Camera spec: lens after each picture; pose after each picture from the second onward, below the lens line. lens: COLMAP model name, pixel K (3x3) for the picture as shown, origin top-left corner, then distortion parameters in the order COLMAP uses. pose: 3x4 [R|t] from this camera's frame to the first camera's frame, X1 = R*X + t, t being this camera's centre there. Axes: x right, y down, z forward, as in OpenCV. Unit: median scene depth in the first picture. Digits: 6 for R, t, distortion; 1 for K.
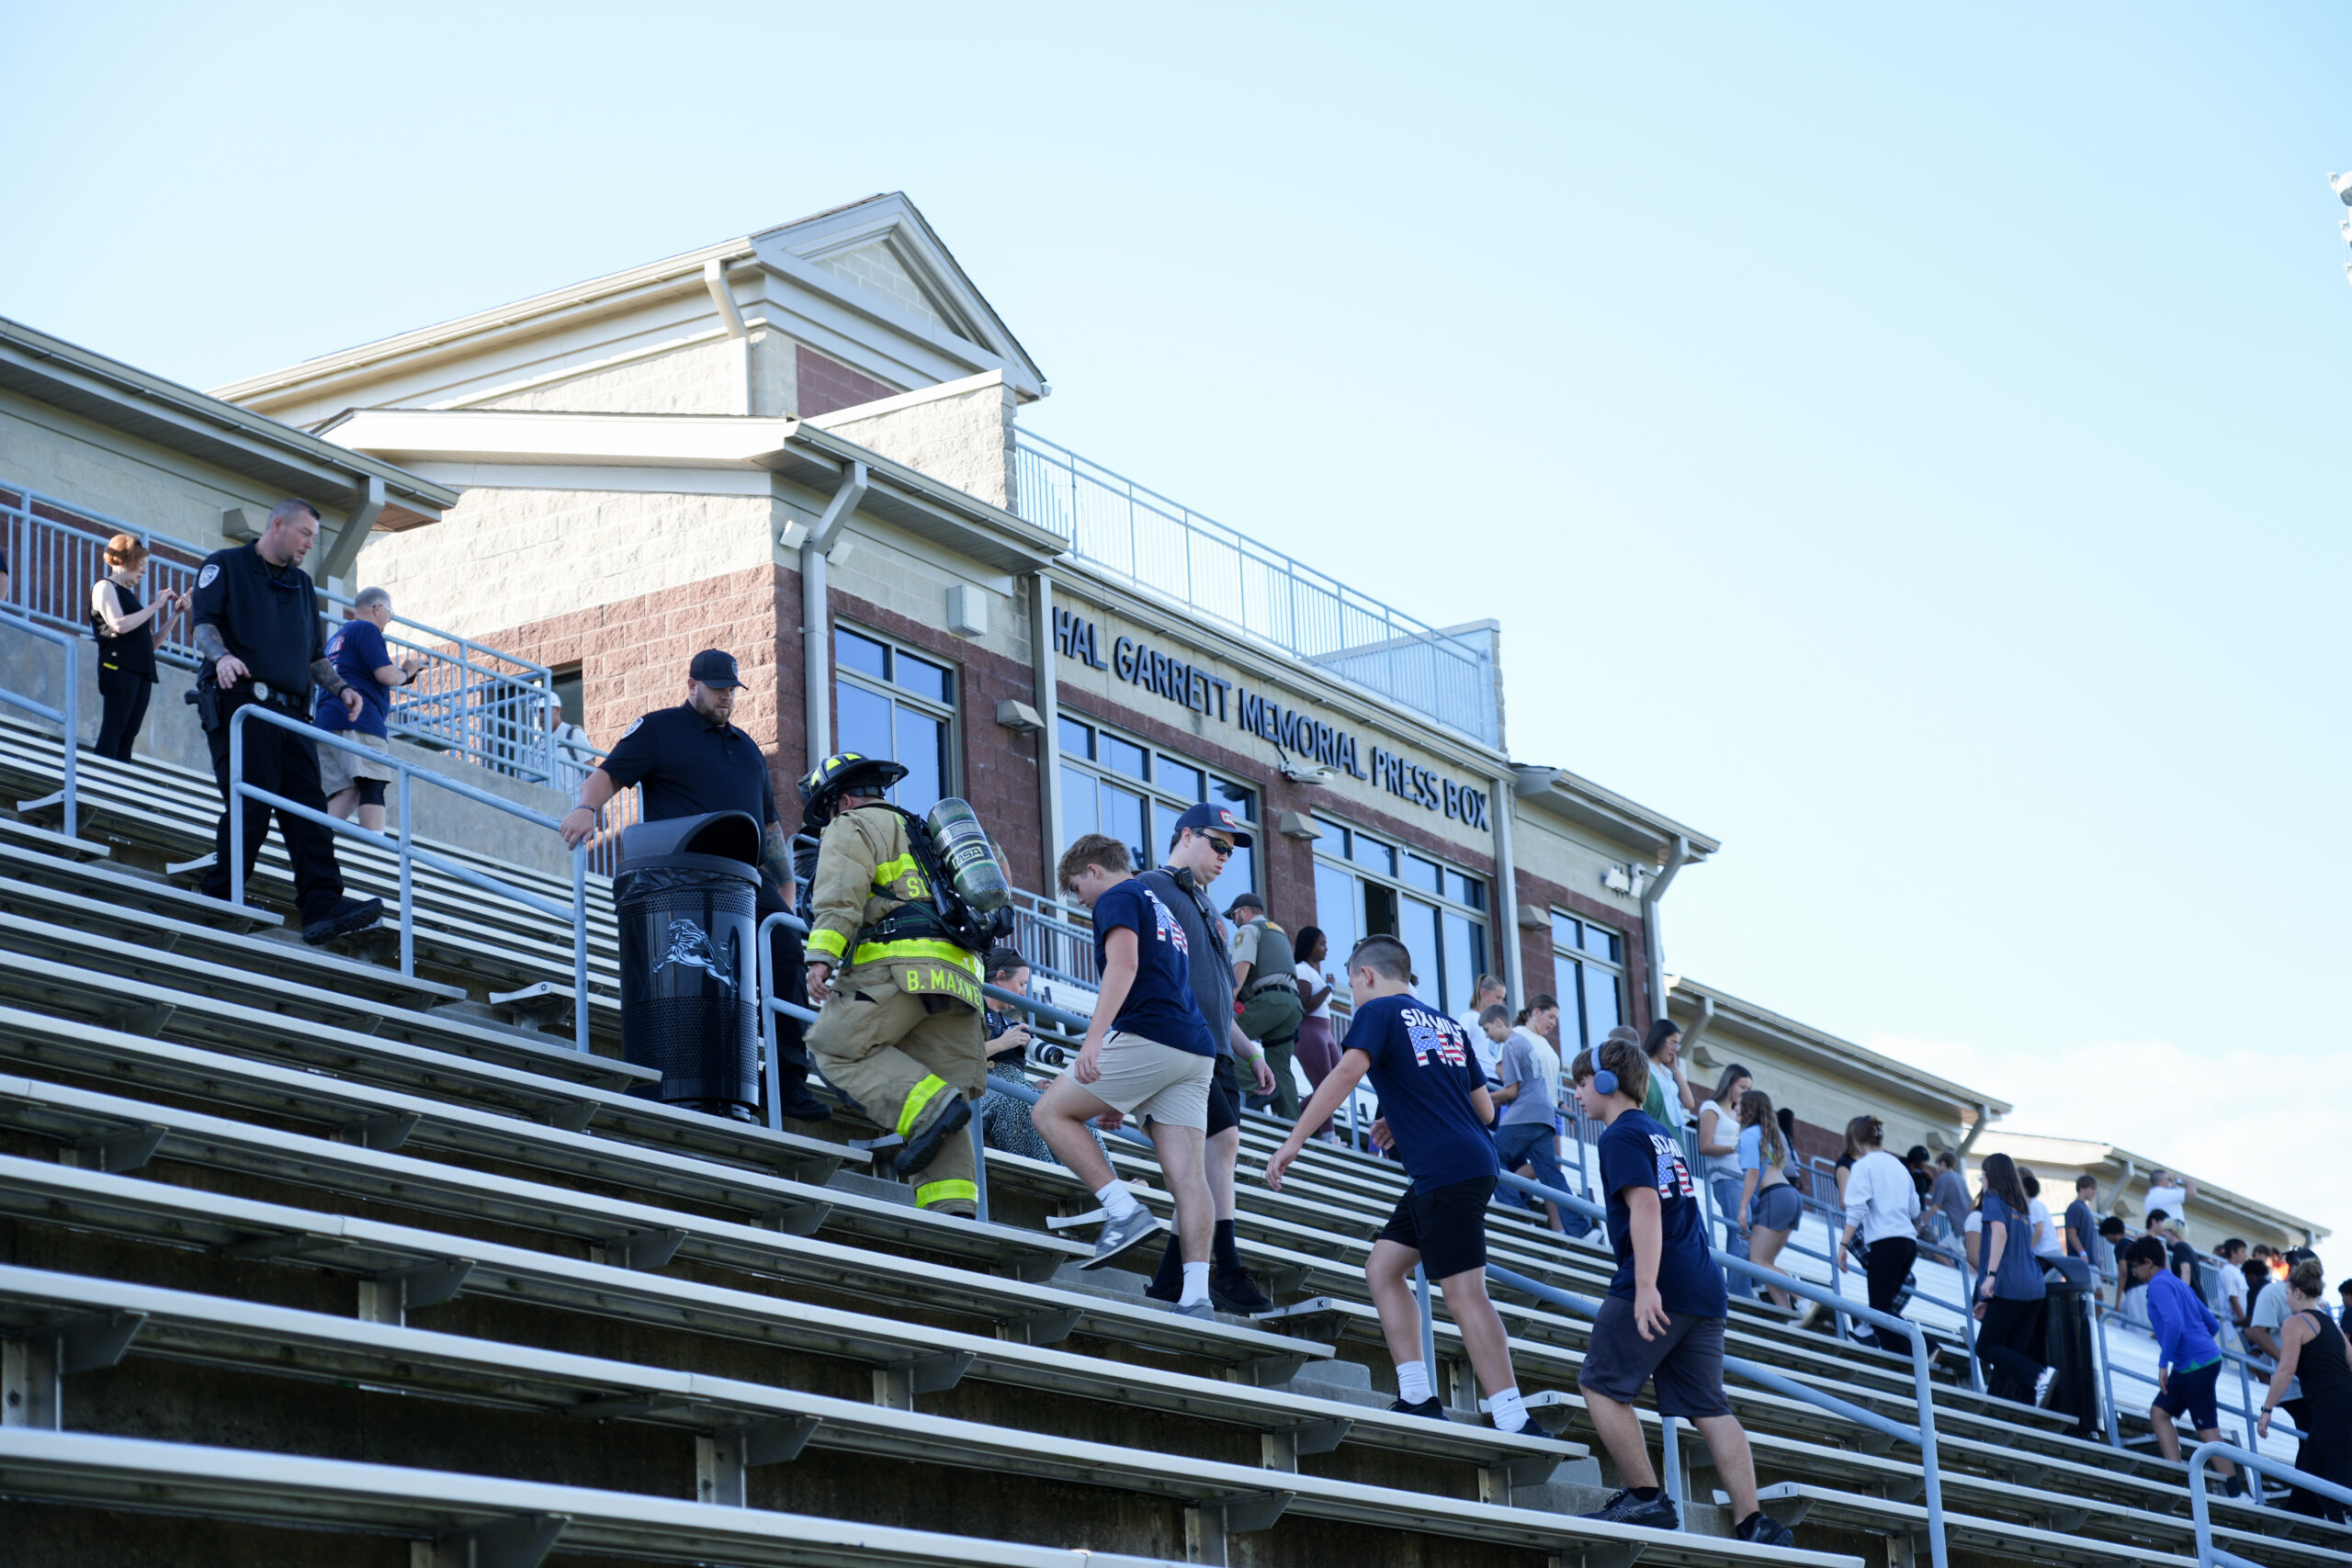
lens RADIAL K [[4615.7, 0, 1176.0], [0, 4615.7, 784.0], [0, 0, 1]] dist [-0.001283, -0.001446]
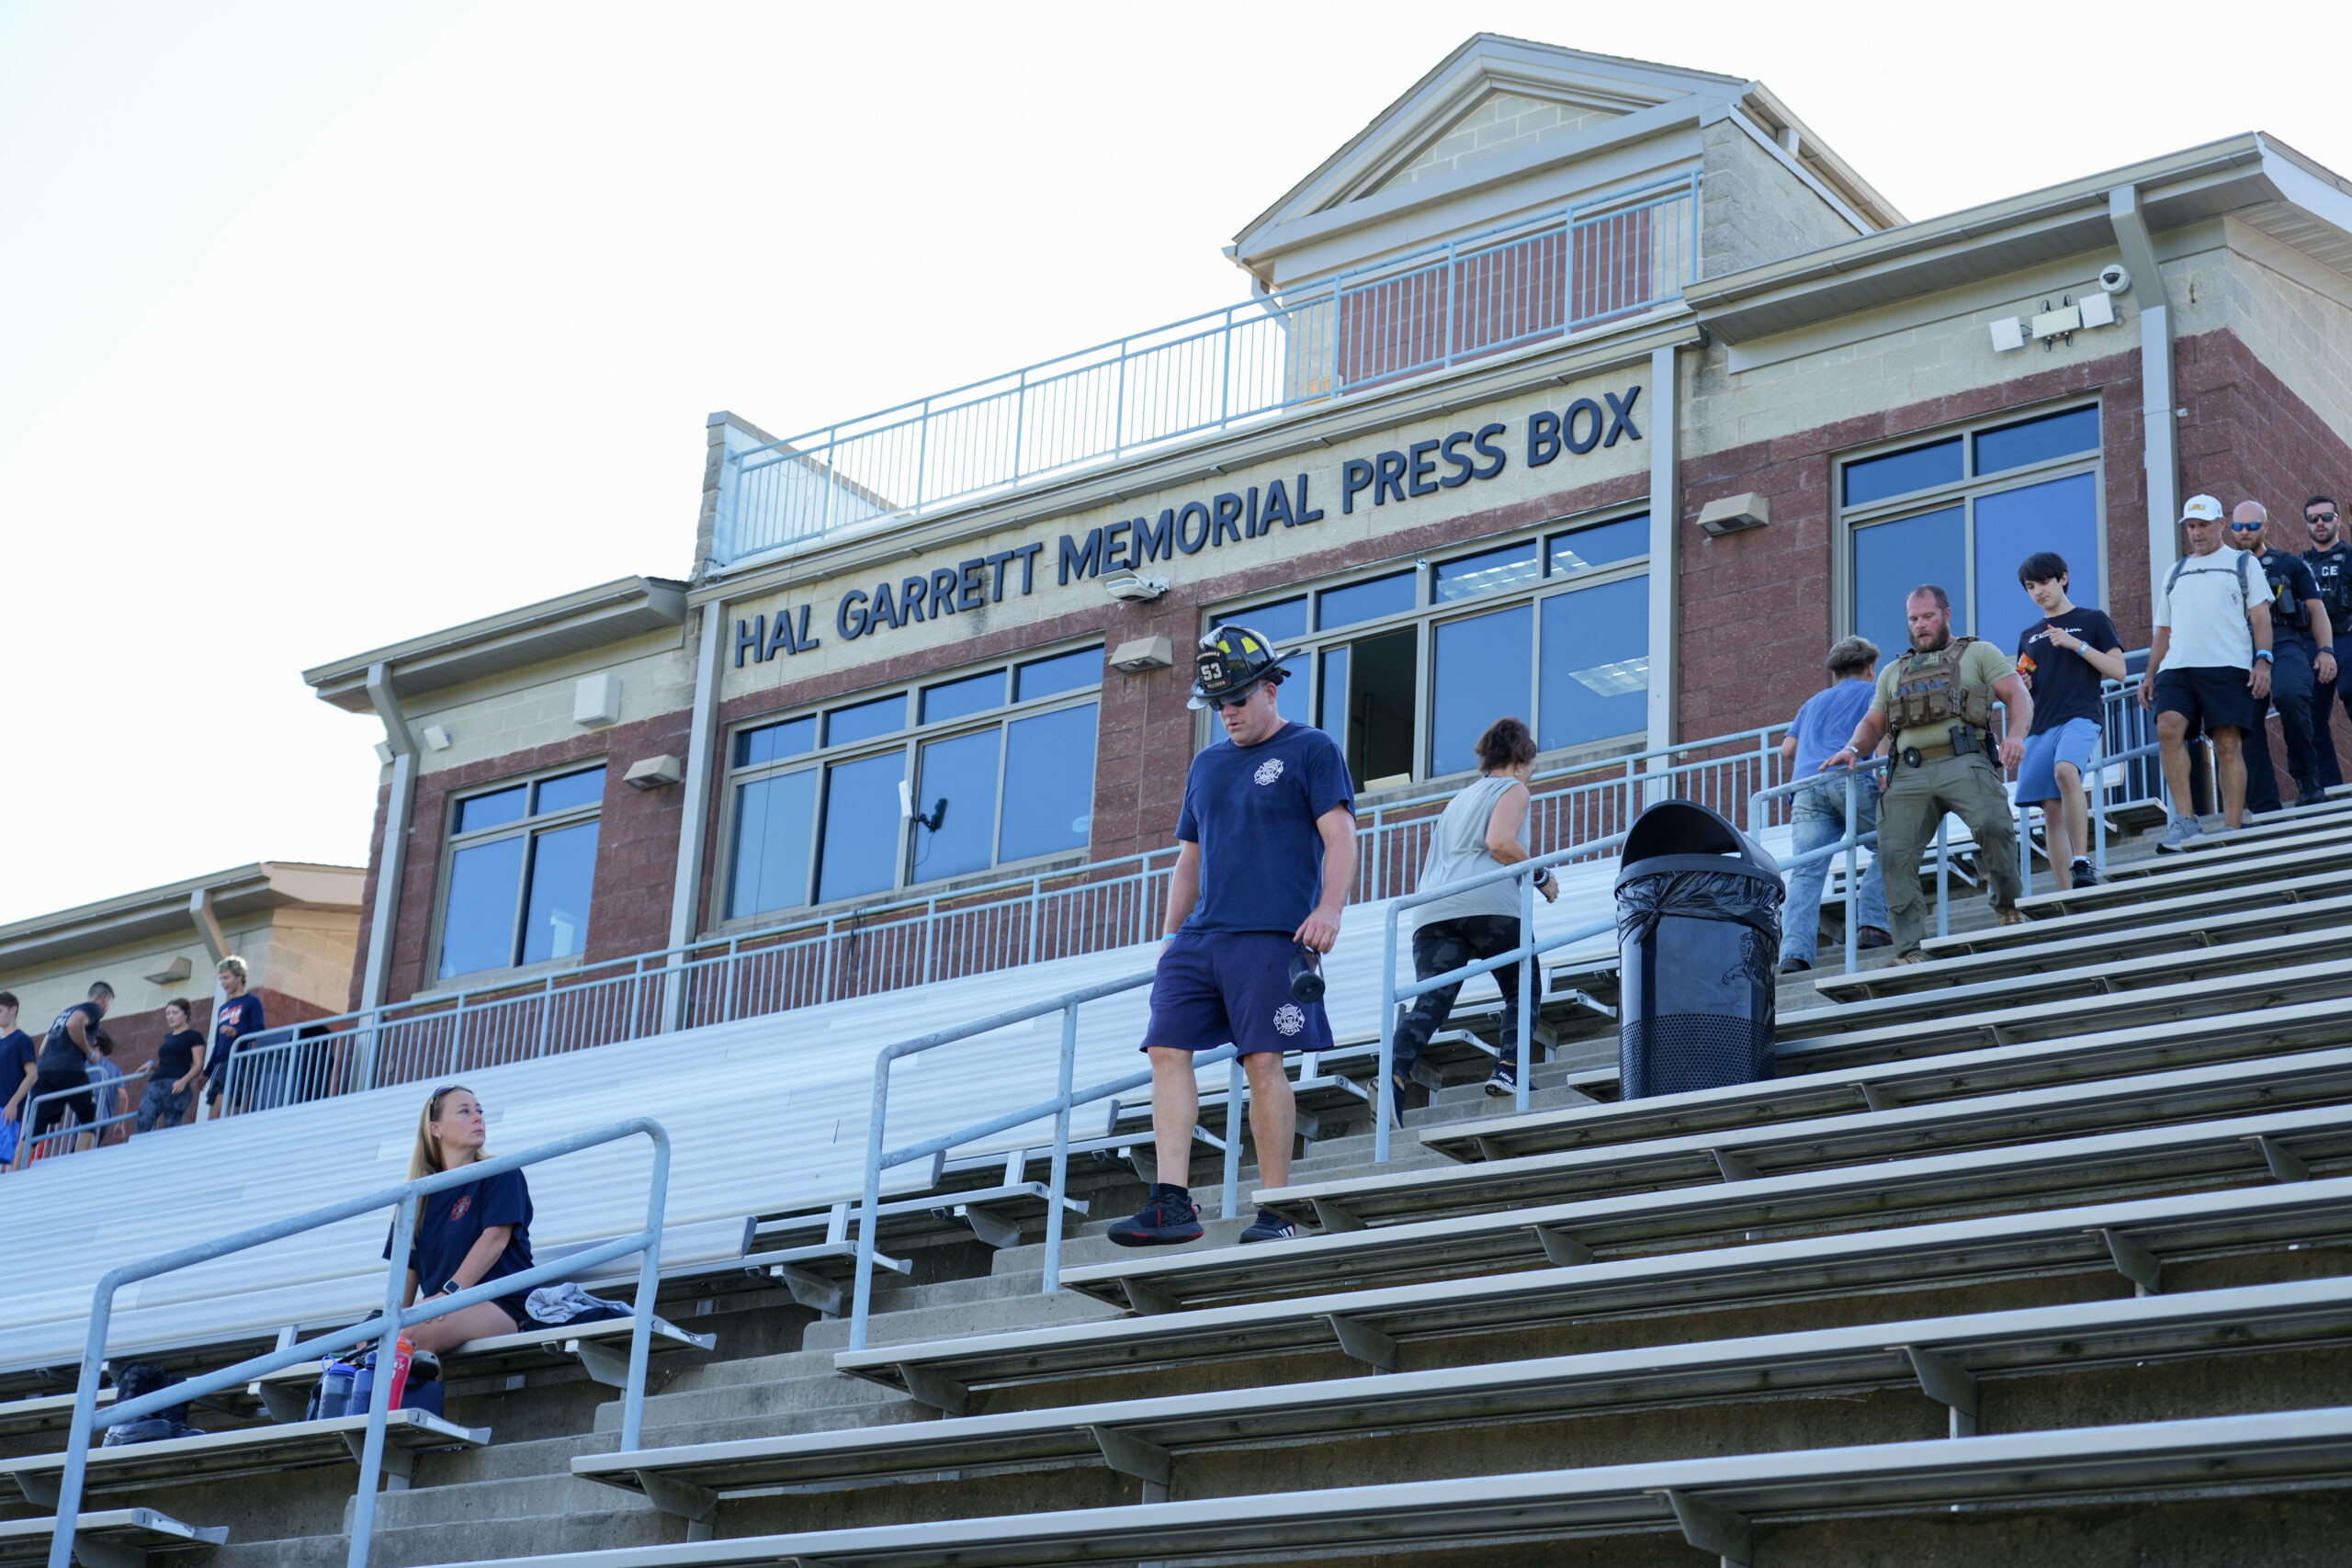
lens RADIAL K [[3957.0, 0, 1176.0], [0, 3957.0, 784.0], [0, 0, 1]] dist [0.041978, 0.133557]
pose [[-0.108063, -0.336094, -0.935609, 0.641272], [0.192144, 0.916313, -0.351355, 0.263937], [0.975399, -0.217740, -0.034441, 1.045433]]
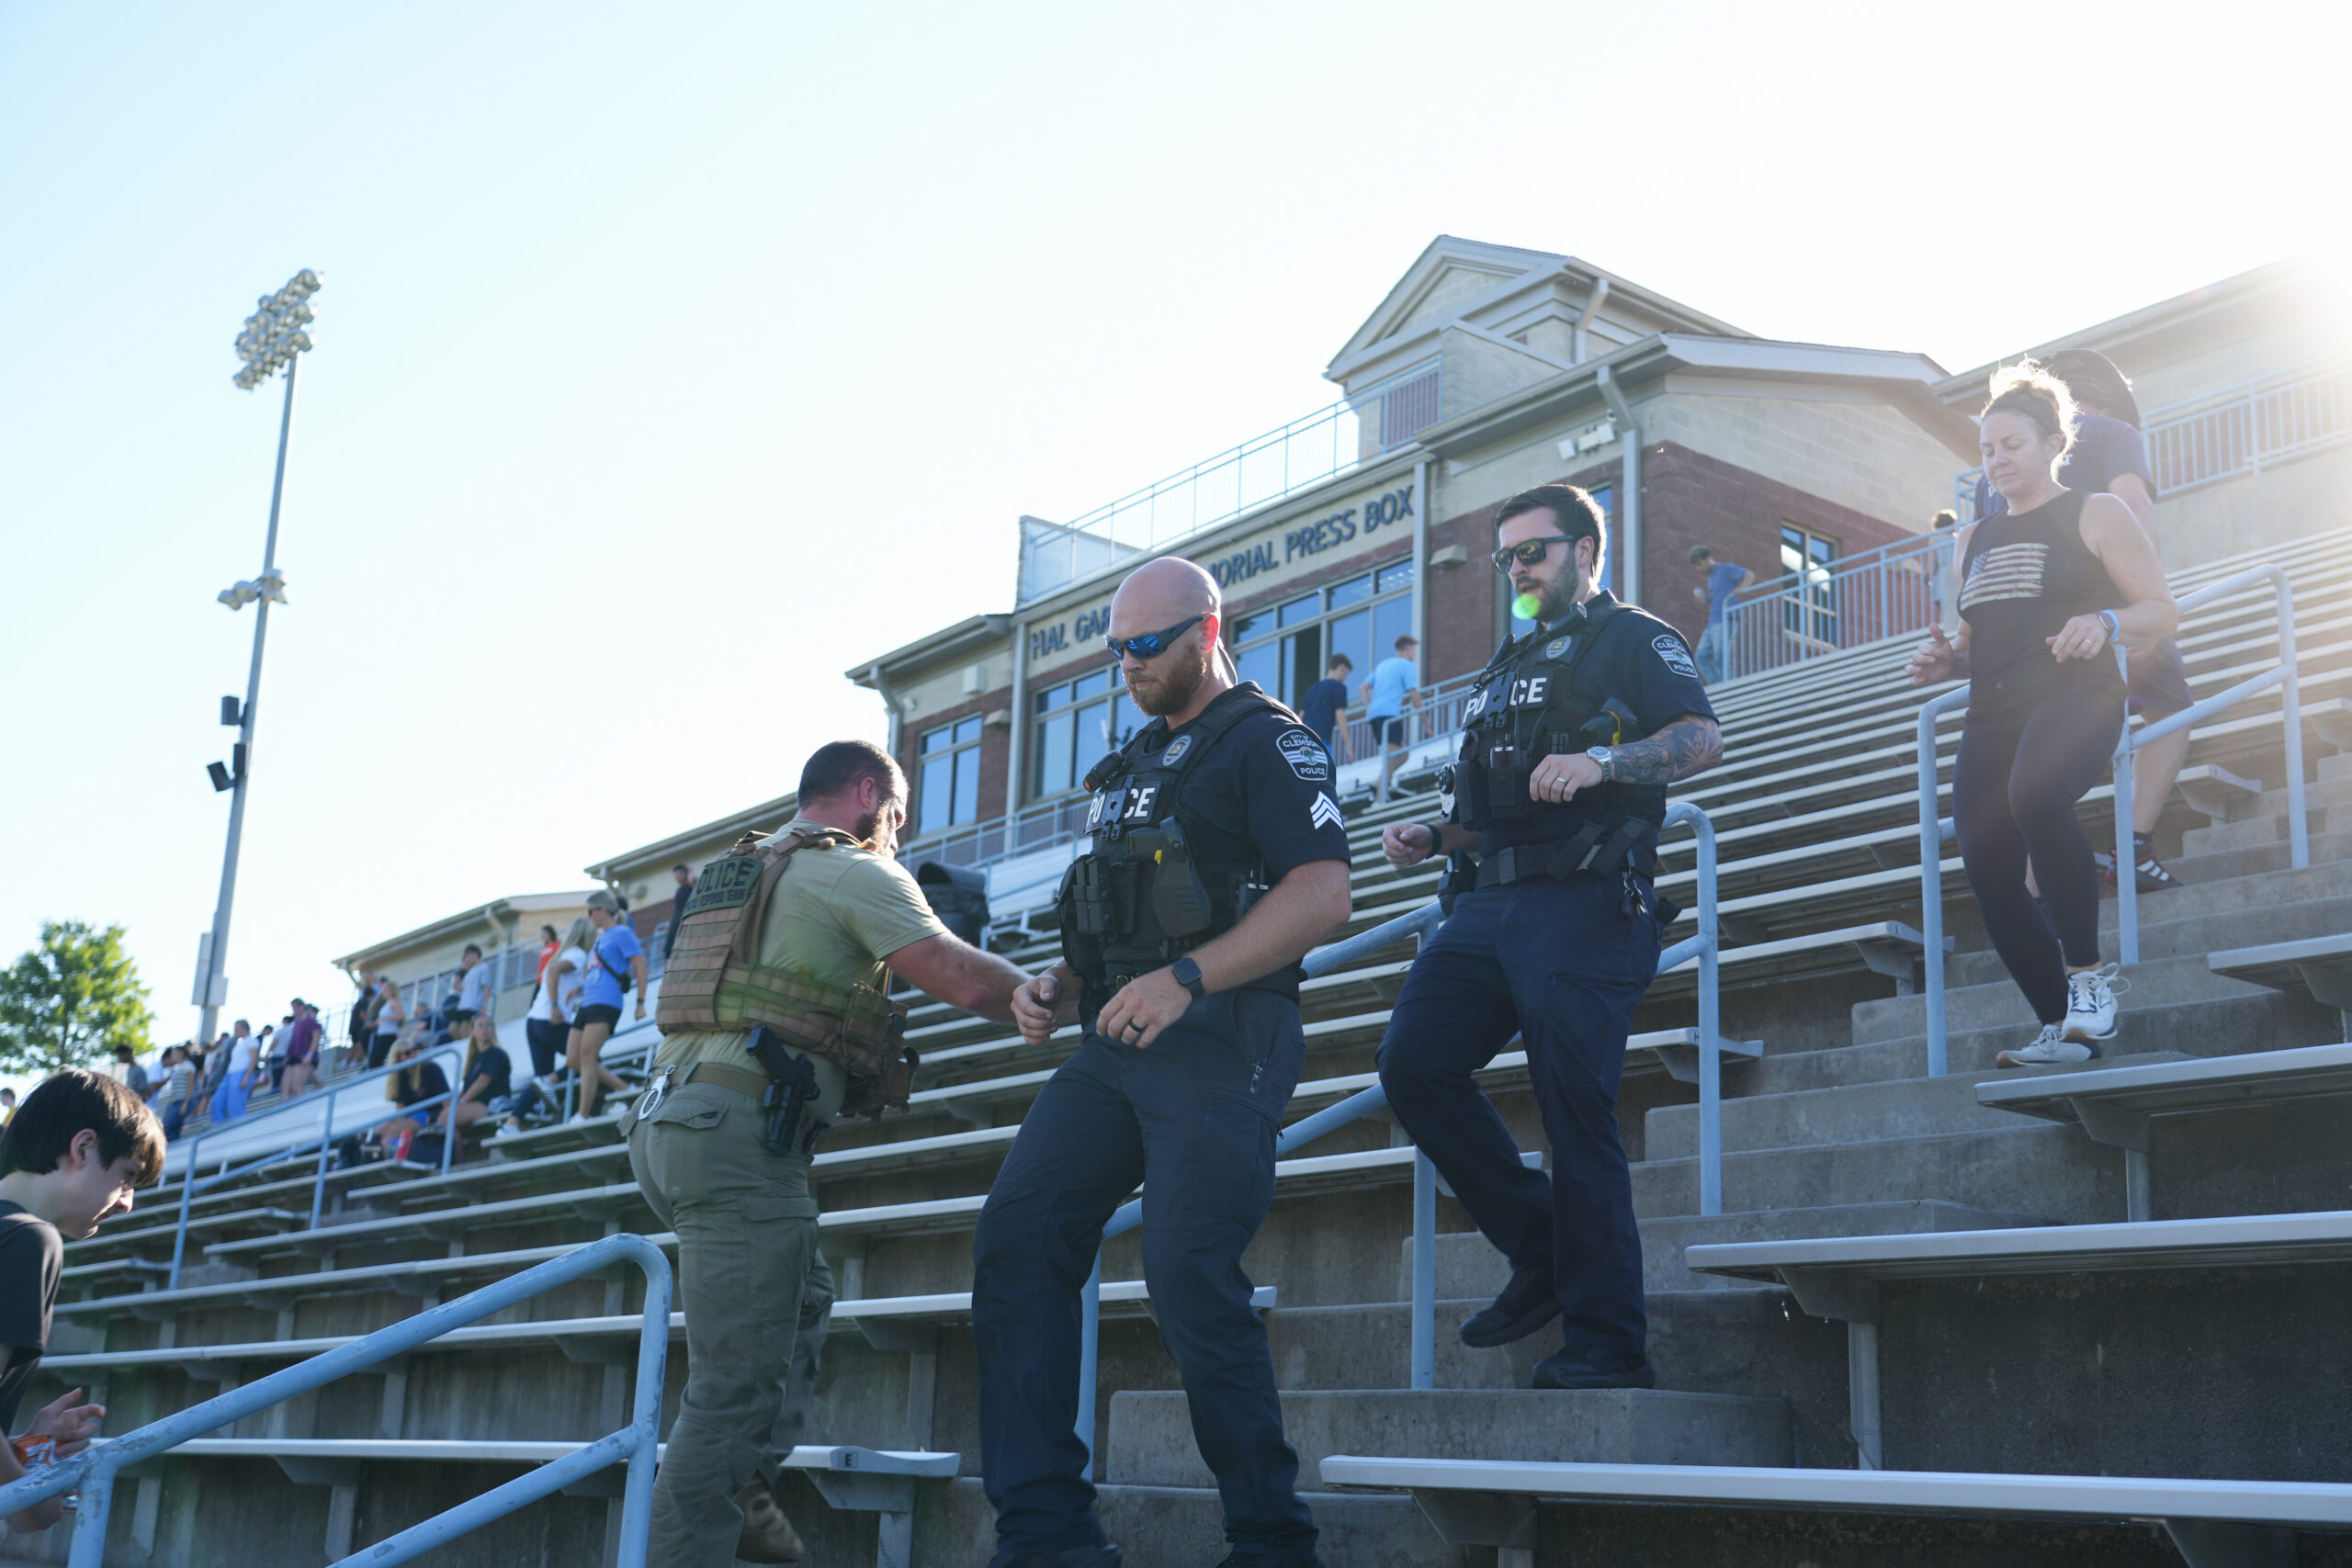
lens RADIAL K [[2701.8, 0, 1176.0], [0, 2701.8, 784.0], [0, 0, 1]] dist [0.060067, -0.013652]
pose [[-0.379938, -0.229908, -0.895985, 0.768792], [0.193640, 0.927391, -0.320078, 0.314727], [0.904517, -0.295108, -0.307832, 1.259860]]
